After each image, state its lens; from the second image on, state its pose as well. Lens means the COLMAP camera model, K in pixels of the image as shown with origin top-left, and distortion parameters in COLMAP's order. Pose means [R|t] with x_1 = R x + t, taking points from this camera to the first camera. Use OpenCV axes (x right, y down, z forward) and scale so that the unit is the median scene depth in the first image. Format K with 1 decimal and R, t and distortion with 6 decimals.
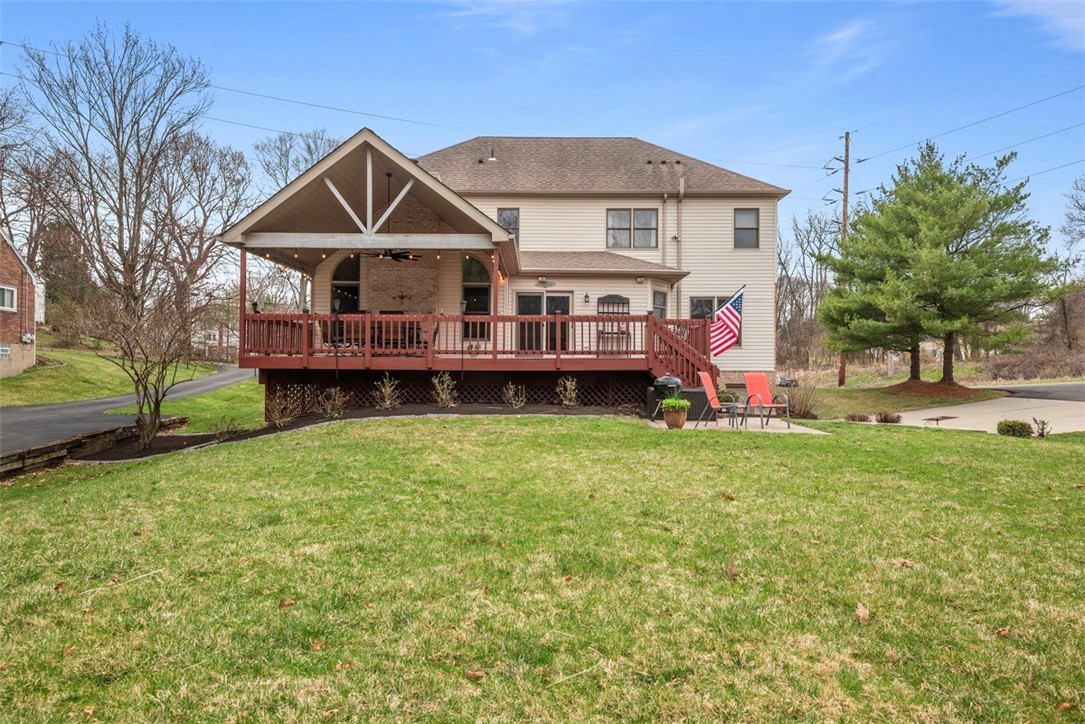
lens RADIAL K [[668.8, 0, 540.9], [0, 668.8, 364.5], [0, 0, 1]] dist [0.024941, -0.001059]
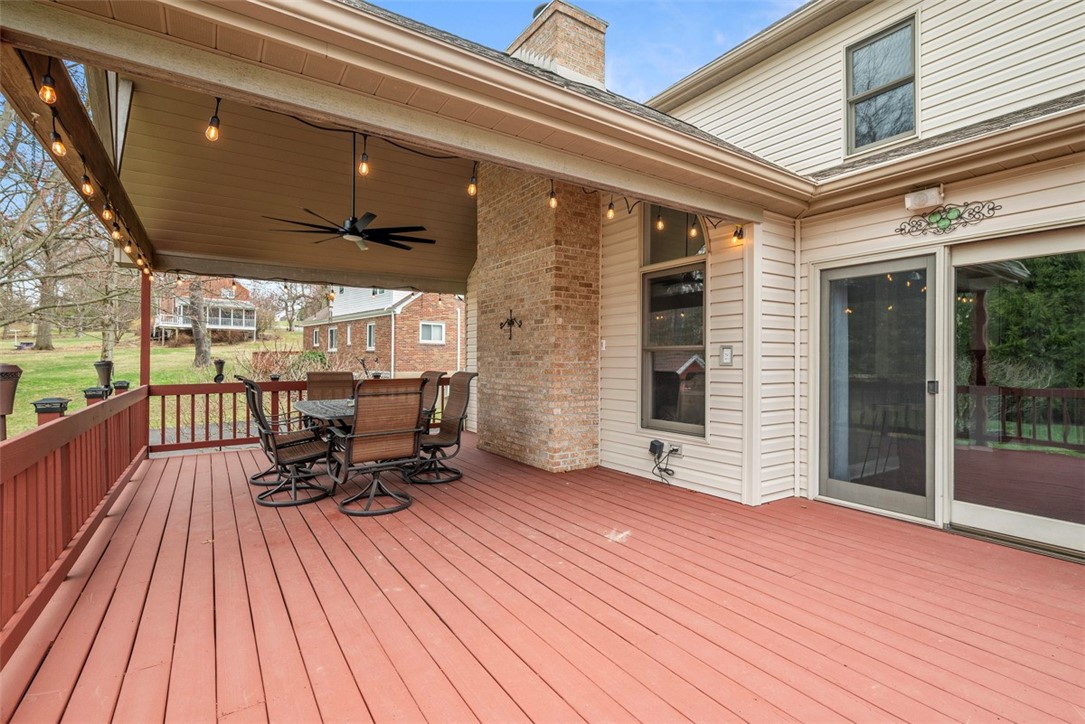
lens RADIAL K [[495.9, 0, 550.7], [0, 495.9, 365.8], [0, 0, 1]] dist [0.001887, -0.000192]
pose [[0.531801, 0.014604, -0.846743, 0.077128], [0.000534, 0.999845, 0.017580, -0.063667], [0.846869, -0.009801, 0.531711, 0.717073]]
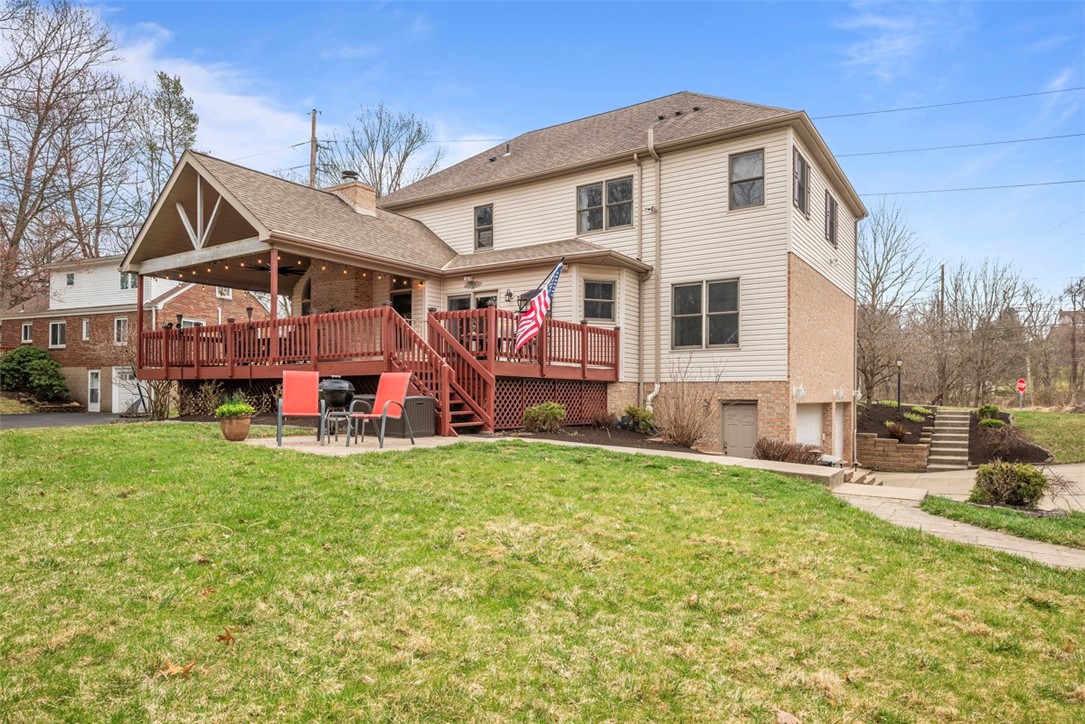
lens RADIAL K [[668.8, 0, 547.4], [0, 668.8, 404.3], [0, 0, 1]] dist [0.024941, -0.001059]
pose [[0.807488, 0.014634, -0.589703, 0.563466], [-0.004366, 0.999813, 0.018833, 0.020328], [0.589868, -0.012632, 0.807401, 0.308962]]
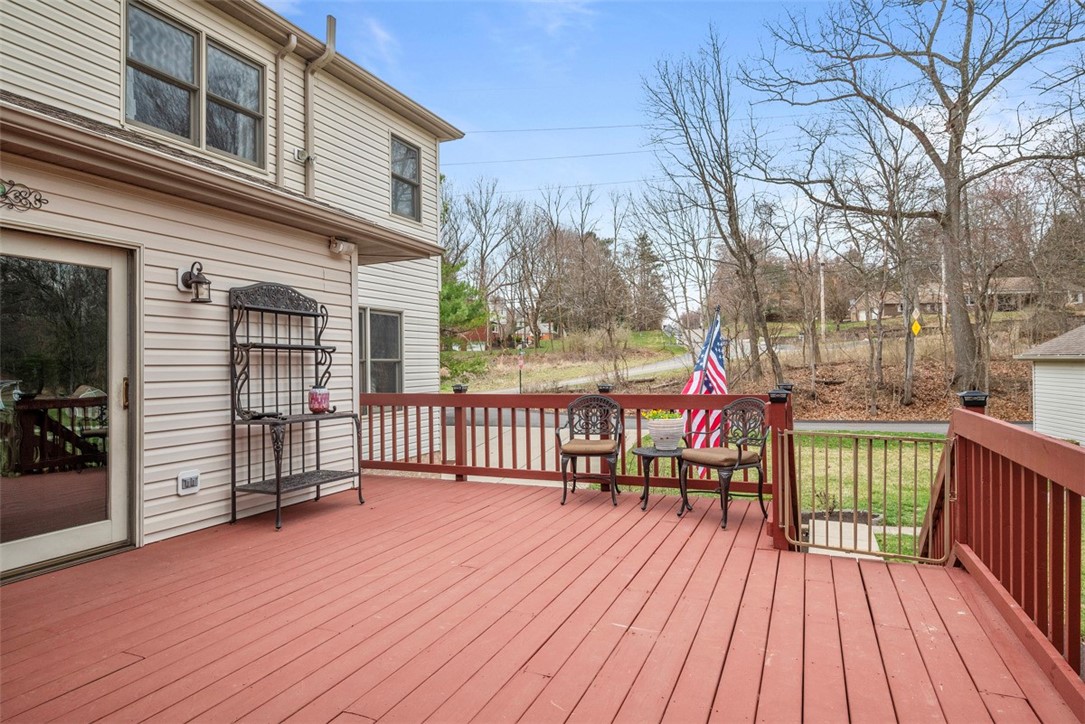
lens RADIAL K [[636.5, 0, 544.3], [0, 636.5, 359.8], [0, 0, 1]] dist [0.003680, 0.001135]
pose [[0.418485, 0.005896, 0.908205, -0.087789], [-0.000591, 0.999980, -0.006219, -0.064302], [-0.908224, 0.002066, 0.418480, 0.713999]]
